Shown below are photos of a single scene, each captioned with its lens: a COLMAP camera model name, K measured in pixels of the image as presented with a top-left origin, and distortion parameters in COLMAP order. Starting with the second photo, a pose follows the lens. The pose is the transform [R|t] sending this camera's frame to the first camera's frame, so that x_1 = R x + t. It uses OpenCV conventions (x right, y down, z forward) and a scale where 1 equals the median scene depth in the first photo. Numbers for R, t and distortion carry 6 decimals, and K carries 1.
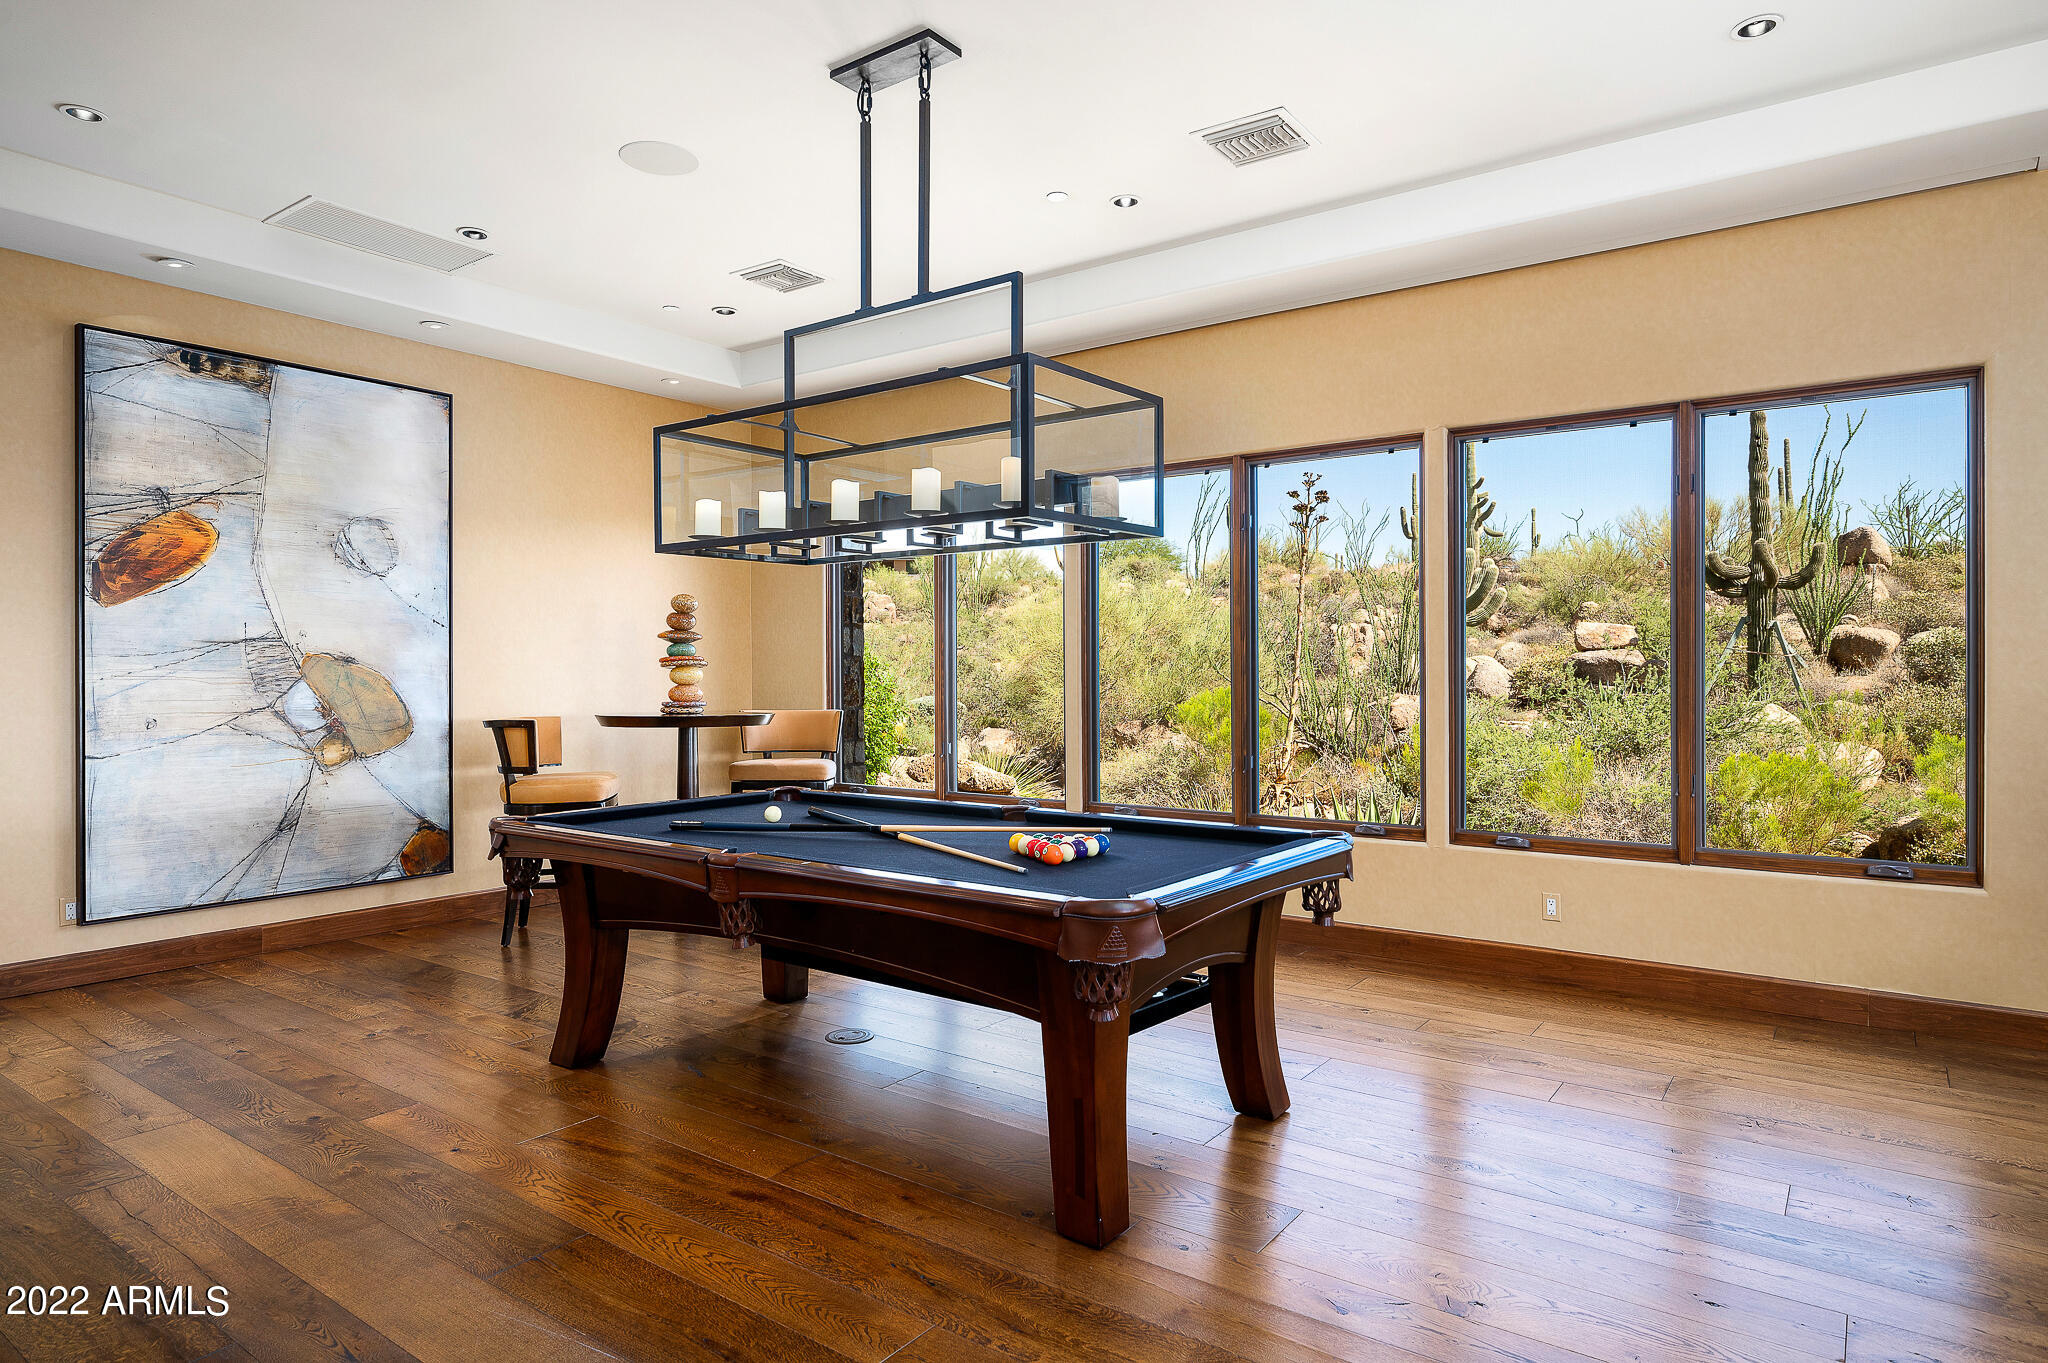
lens RADIAL K [[1152.6, 0, 1024.0], [0, 1152.6, 681.5], [0, 0, 1]] dist [-0.002831, -0.000983]
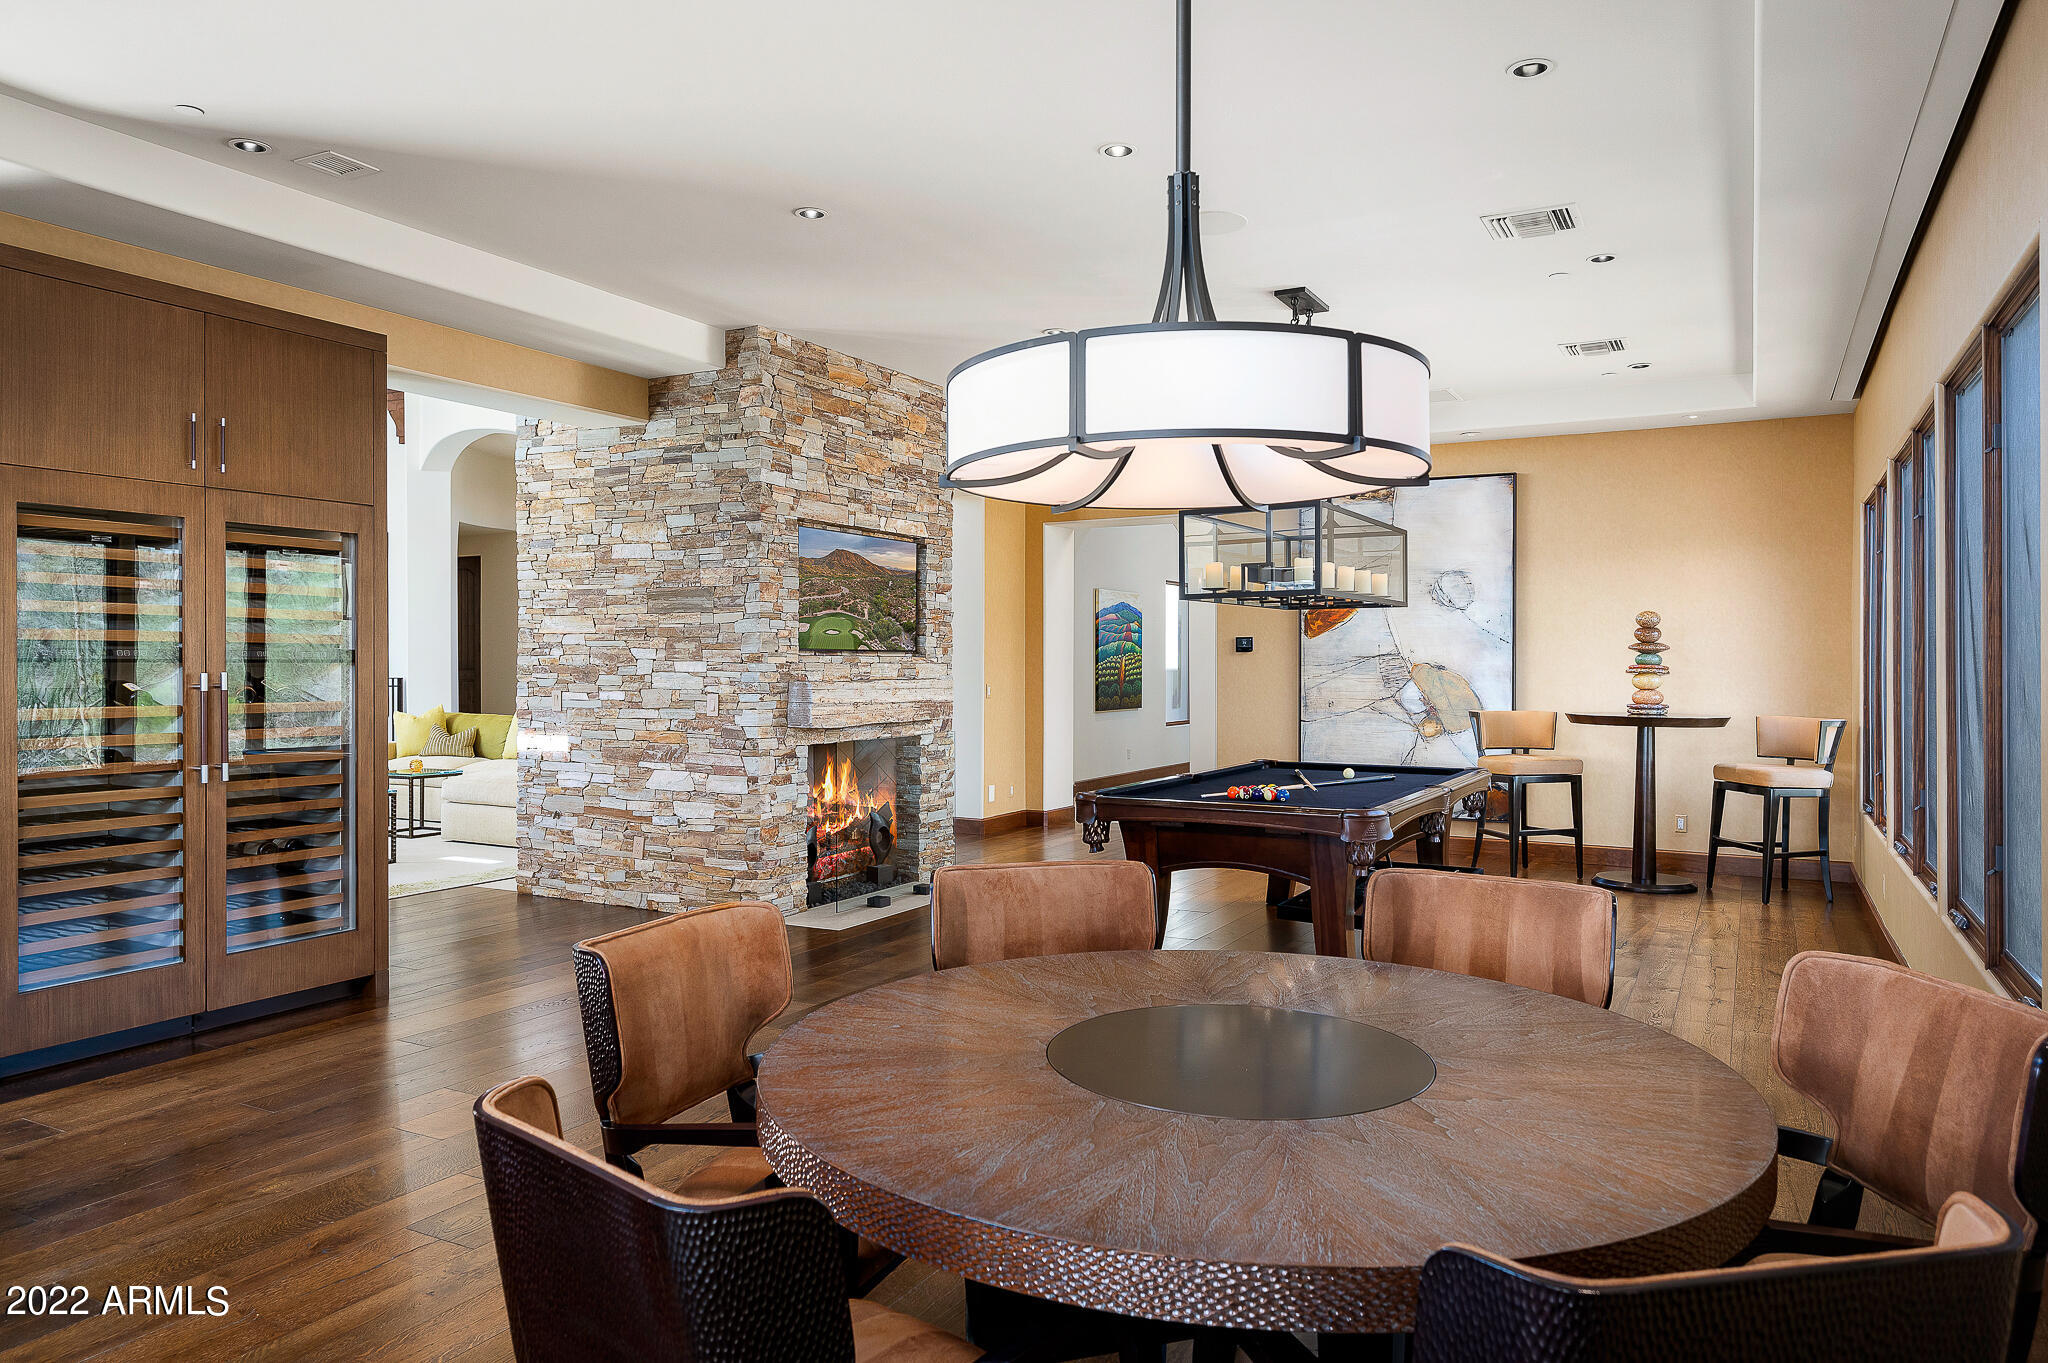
lens RADIAL K [[1350.6, 0, 1024.0], [0, 1350.6, 681.5], [0, 0, 1]] dist [-0.005288, -0.002804]
pose [[0.121240, 0.017279, -0.992473, 1.098329], [-0.010856, 0.999812, 0.016081, -0.022955], [0.992564, 0.008824, 0.121405, 0.249722]]
